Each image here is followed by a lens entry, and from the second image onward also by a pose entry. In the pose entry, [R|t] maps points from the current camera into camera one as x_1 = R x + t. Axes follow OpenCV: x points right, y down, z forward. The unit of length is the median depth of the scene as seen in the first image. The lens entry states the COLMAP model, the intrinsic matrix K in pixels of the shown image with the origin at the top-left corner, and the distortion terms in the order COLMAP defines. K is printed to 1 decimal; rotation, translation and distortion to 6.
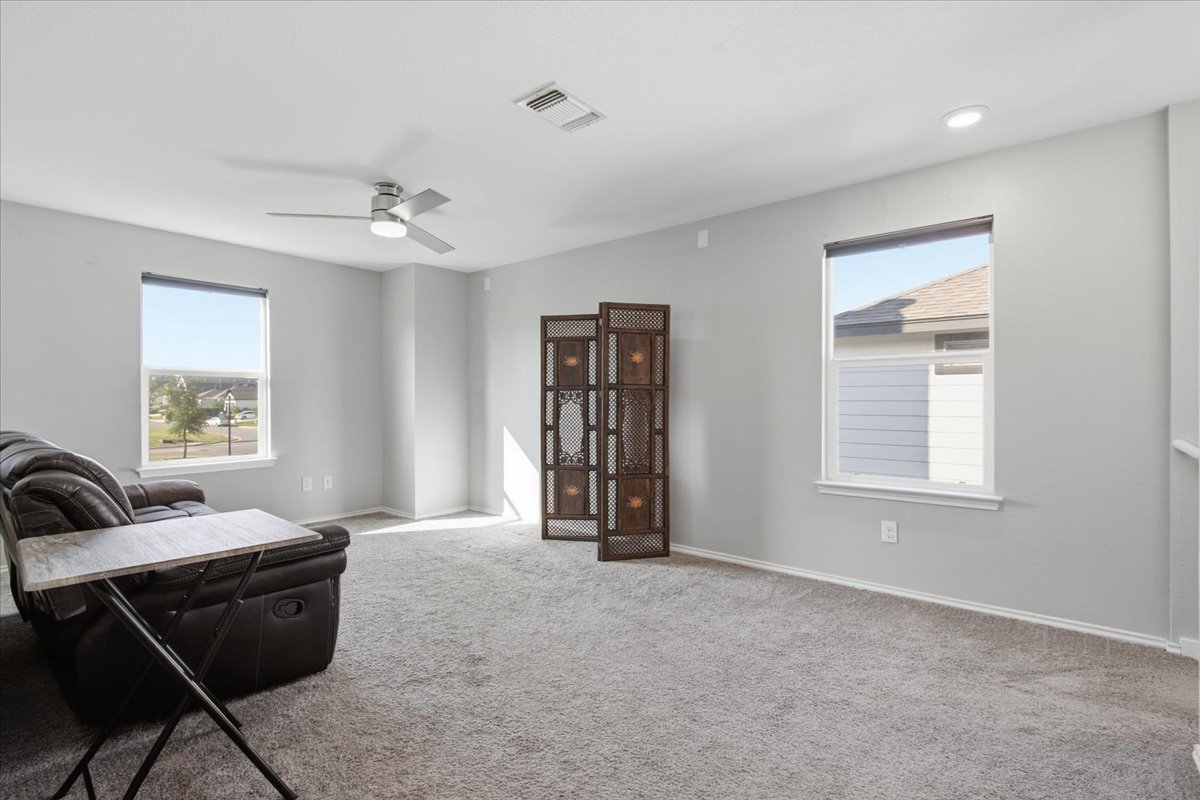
lens RADIAL K [[557.1, 0, 597.4], [0, 557.1, 402.8], [0, 0, 1]] dist [-0.002250, -0.000181]
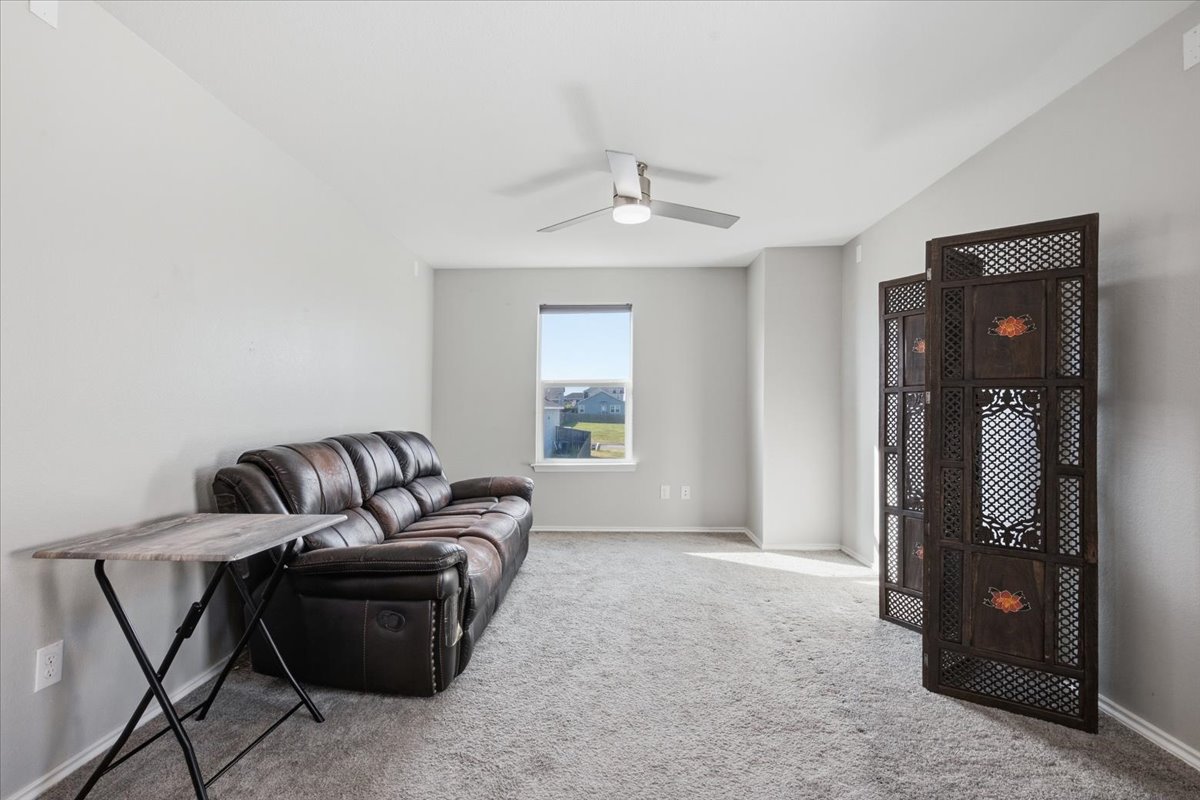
lens RADIAL K [[557.1, 0, 600.2], [0, 557.1, 399.6], [0, 0, 1]] dist [-0.002250, -0.000181]
pose [[0.618036, -0.012796, -0.786045, 0.241876], [-0.001608, 0.999845, -0.017541, -0.002881], [0.786148, 0.012105, 0.617920, 0.359742]]
